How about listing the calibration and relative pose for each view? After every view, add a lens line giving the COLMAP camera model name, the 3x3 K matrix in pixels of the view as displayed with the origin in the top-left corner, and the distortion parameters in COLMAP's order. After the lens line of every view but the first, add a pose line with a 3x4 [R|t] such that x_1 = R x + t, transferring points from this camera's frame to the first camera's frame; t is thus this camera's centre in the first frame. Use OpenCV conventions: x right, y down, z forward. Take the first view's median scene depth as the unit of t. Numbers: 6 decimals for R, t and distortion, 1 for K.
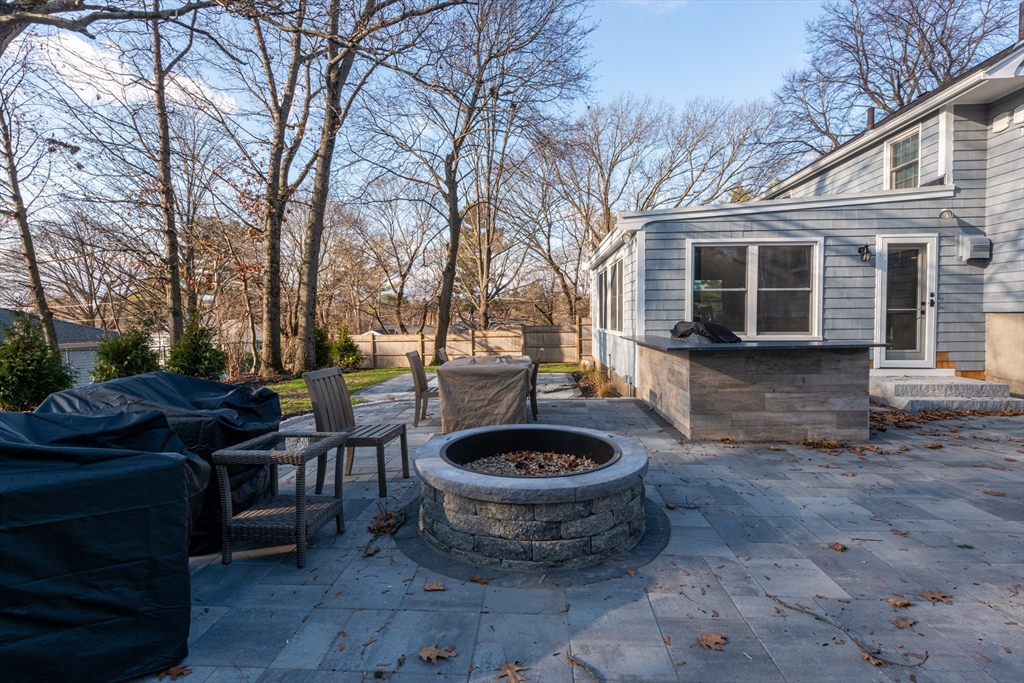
lens RADIAL K [[478.9, 0, 509.4], [0, 478.9, 333.6], [0, 0, 1]] dist [0.019196, -0.018559]
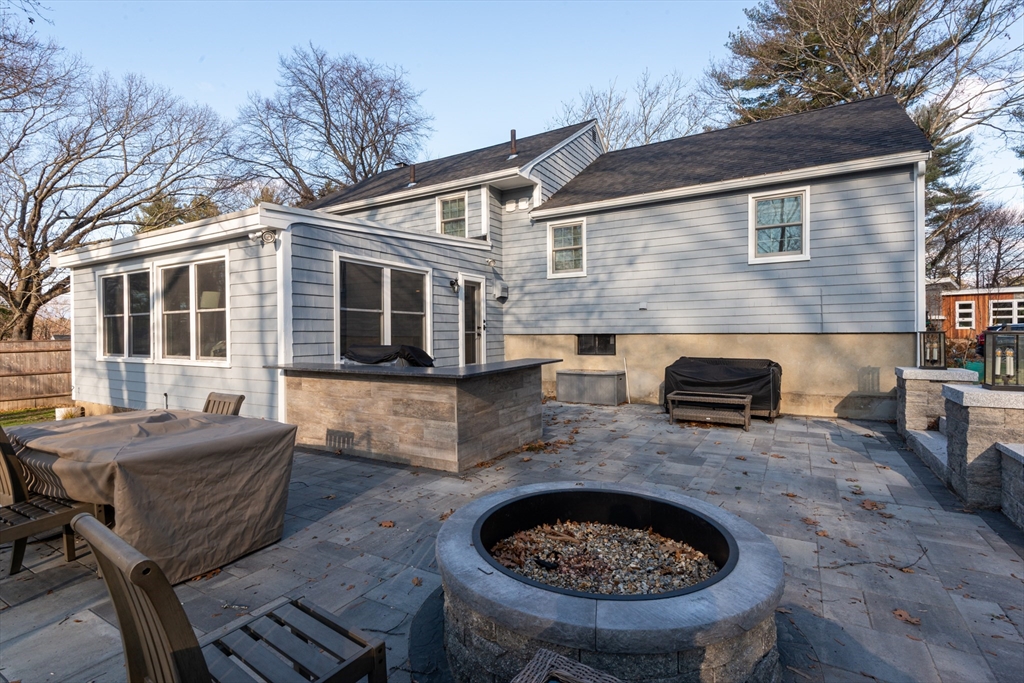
lens RADIAL K [[478.9, 0, 509.4], [0, 478.9, 333.6], [0, 0, 1]] dist [0.019196, -0.018559]
pose [[0.455595, 0.003002, 0.890182, -0.263237], [0.035446, 0.999140, -0.021511, -0.015563], [-0.889481, 0.041354, 0.455097, 0.320656]]
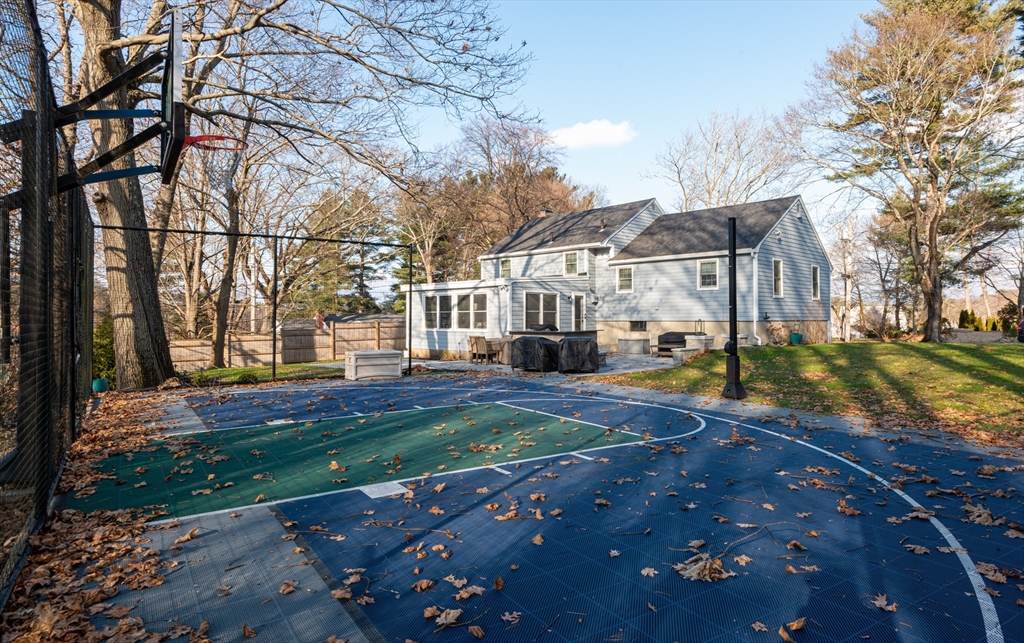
lens RADIAL K [[590.4, 0, 512.0], [0, 590.4, 321.5], [0, 0, 1]] dist [0.001107, 0.000106]
pose [[0.668064, 0.004230, 0.744092, -1.866998], [0.023444, 0.999368, -0.026730, 0.038172], [-0.743734, 0.035302, 0.667542, -0.925893]]
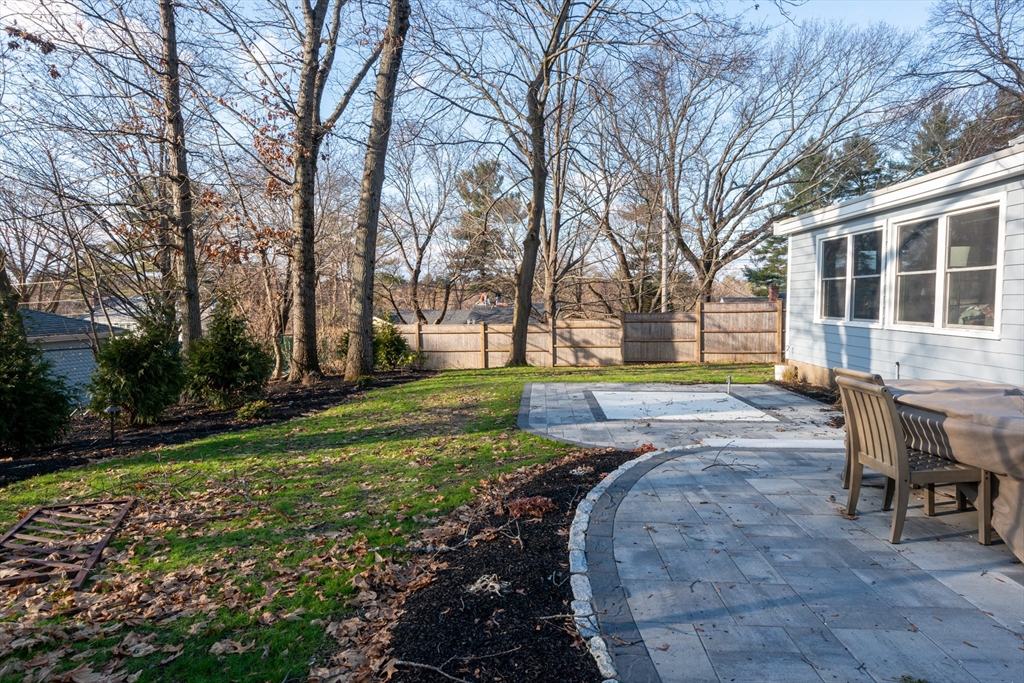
lens RADIAL K [[558.5, 0, 512.0], [0, 558.5, 341.5], [0, 0, 1]] dist [-0.000491, -0.001895]
pose [[0.999997, 0.001810, 0.001842, -0.434402], [-0.001882, 0.999207, 0.039773, -0.018740], [-0.001768, -0.039777, 0.999207, 0.350745]]
